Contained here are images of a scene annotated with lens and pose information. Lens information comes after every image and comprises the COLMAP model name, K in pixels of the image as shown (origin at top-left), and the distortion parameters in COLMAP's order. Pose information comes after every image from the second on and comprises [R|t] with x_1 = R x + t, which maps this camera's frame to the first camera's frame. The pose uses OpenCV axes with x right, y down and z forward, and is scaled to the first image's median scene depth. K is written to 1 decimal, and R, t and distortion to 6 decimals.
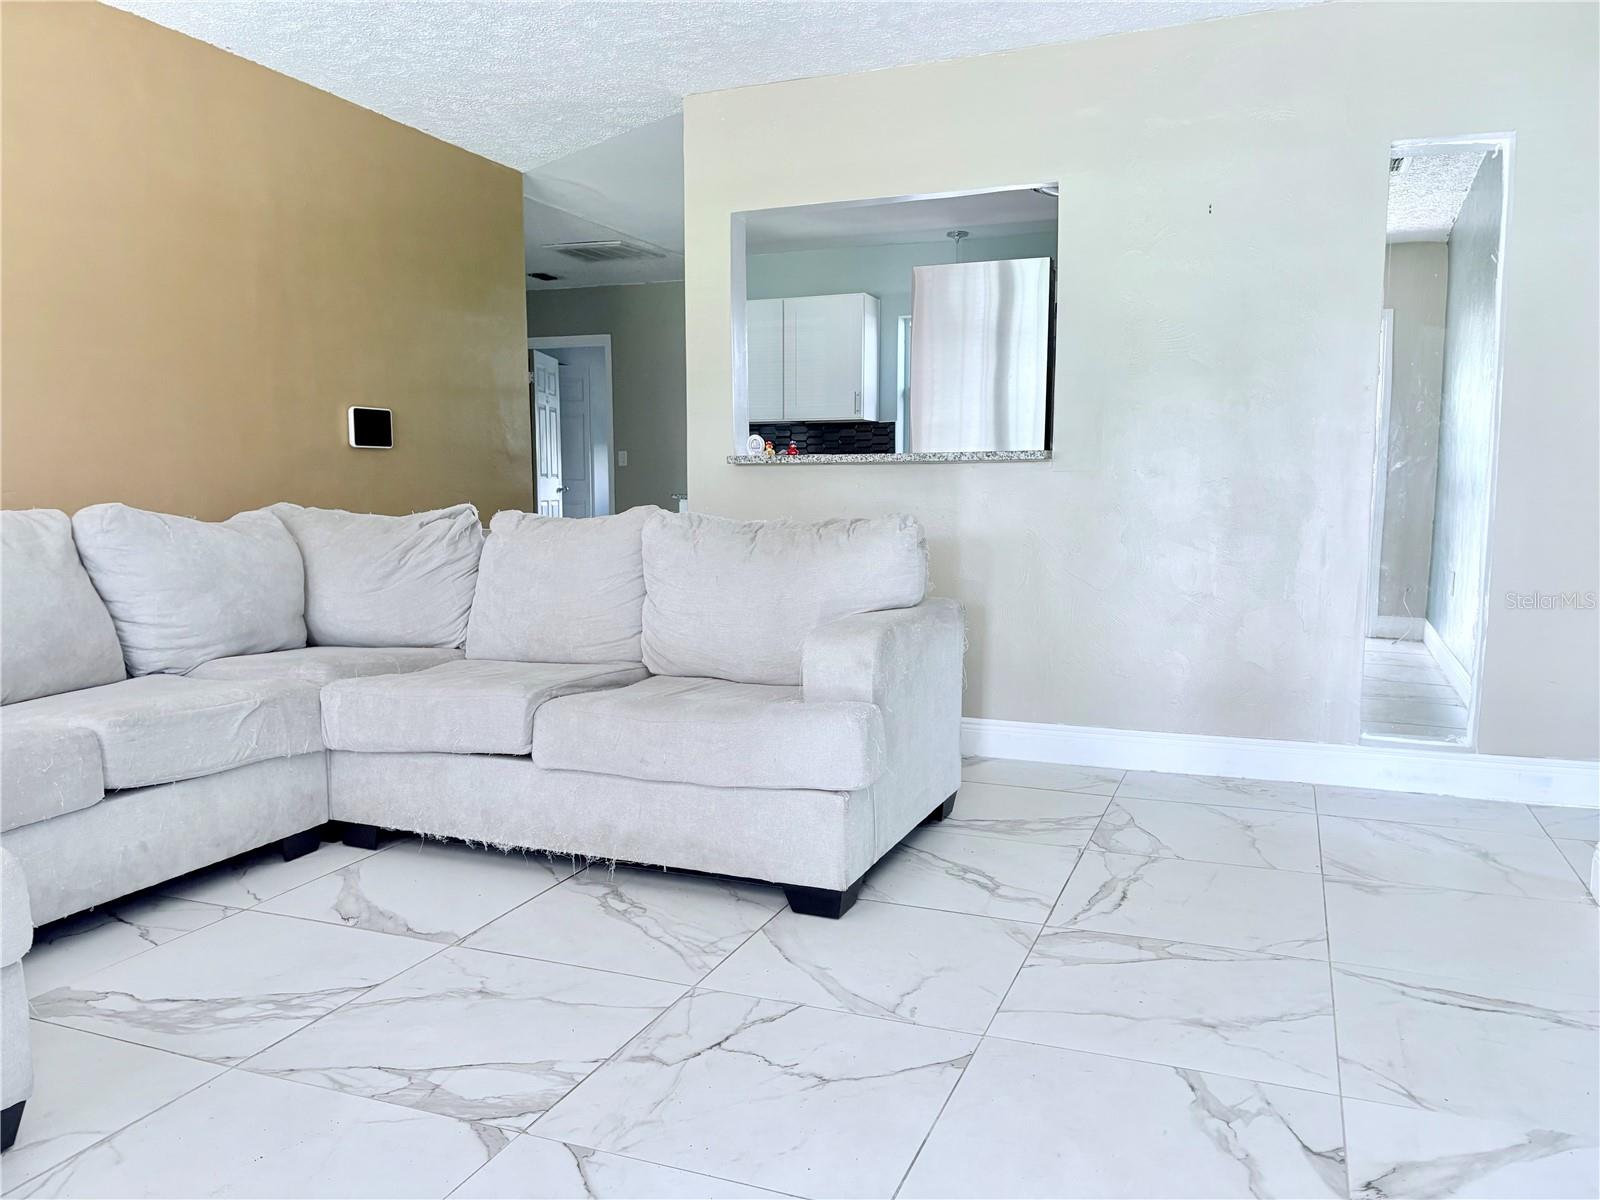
lens RADIAL K [[1212.0, 0, 795.9], [0, 1212.0, 601.3], [0, 0, 1]] dist [-0.013840, -0.006708]
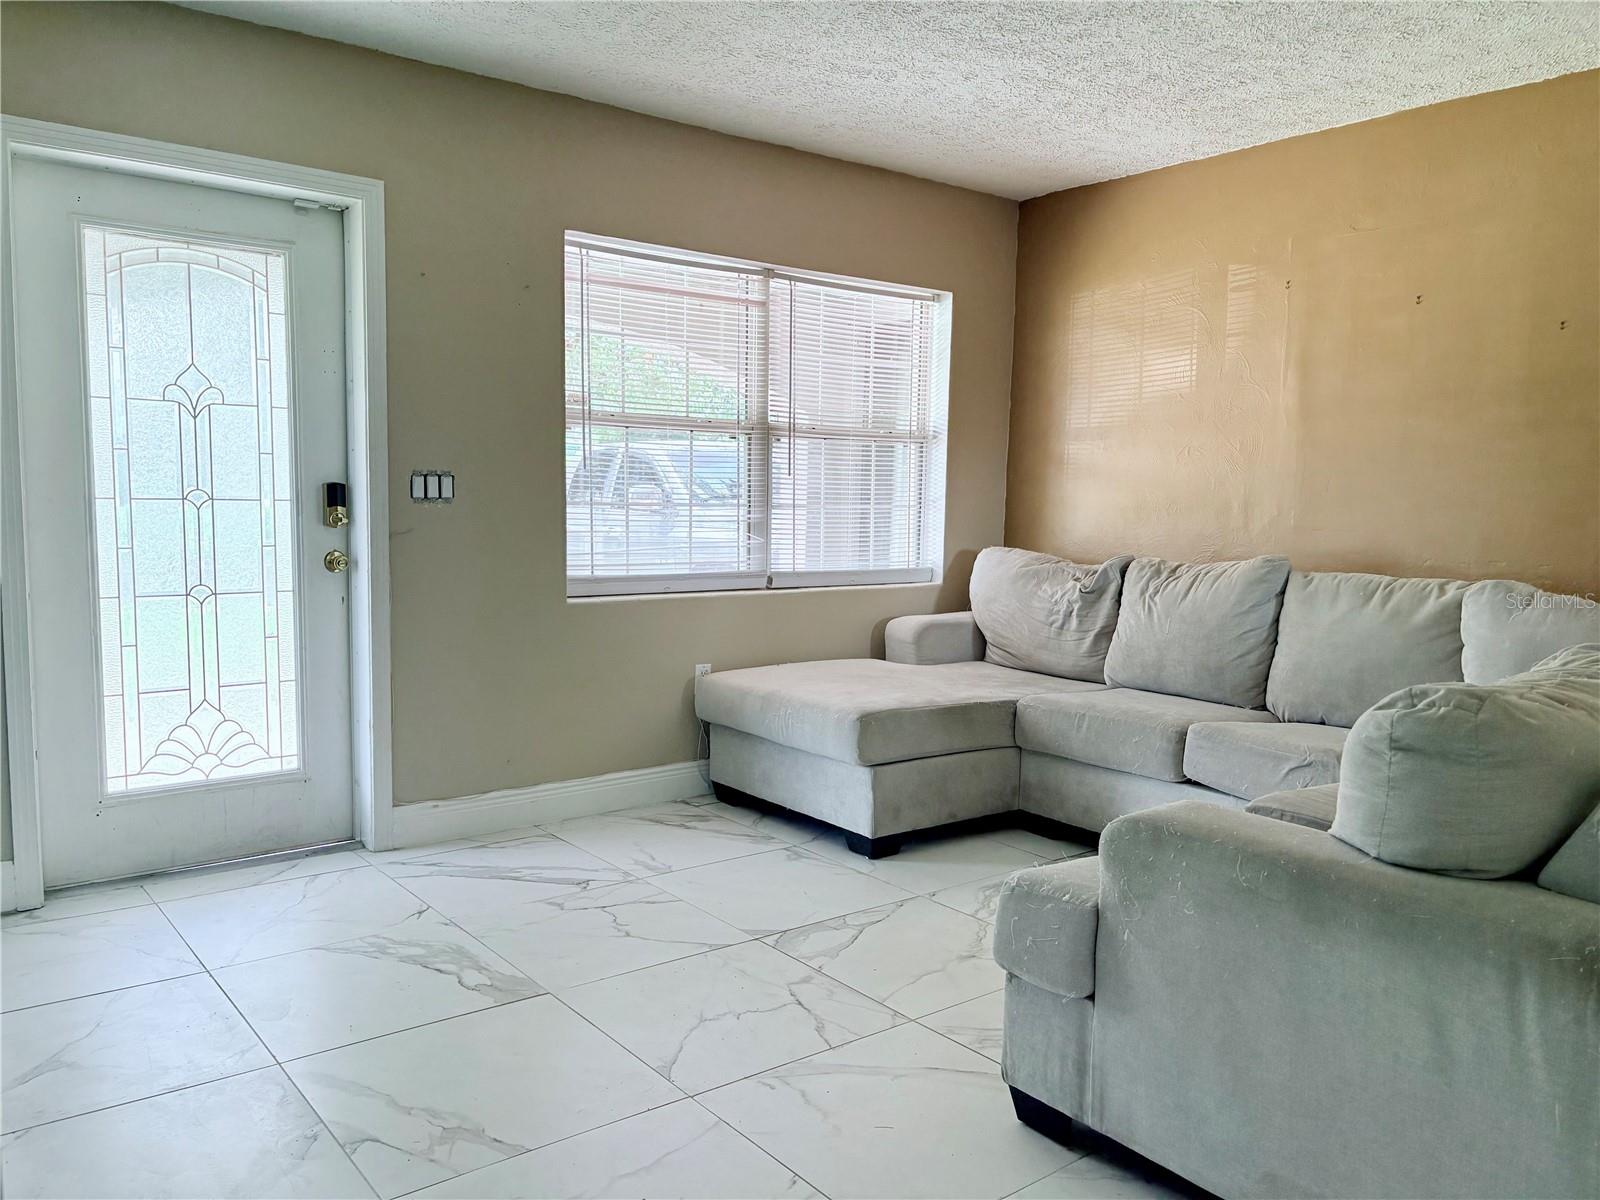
lens RADIAL K [[1212.0, 0, 797.5], [0, 1212.0, 595.4], [0, 0, 1]] dist [-0.013840, -0.006708]
pose [[-0.496992, 0.071211, -0.864828, 1.129976], [-0.108464, 0.983713, 0.143331, -0.268545], [0.860950, 0.165037, -0.481174, 1.726088]]
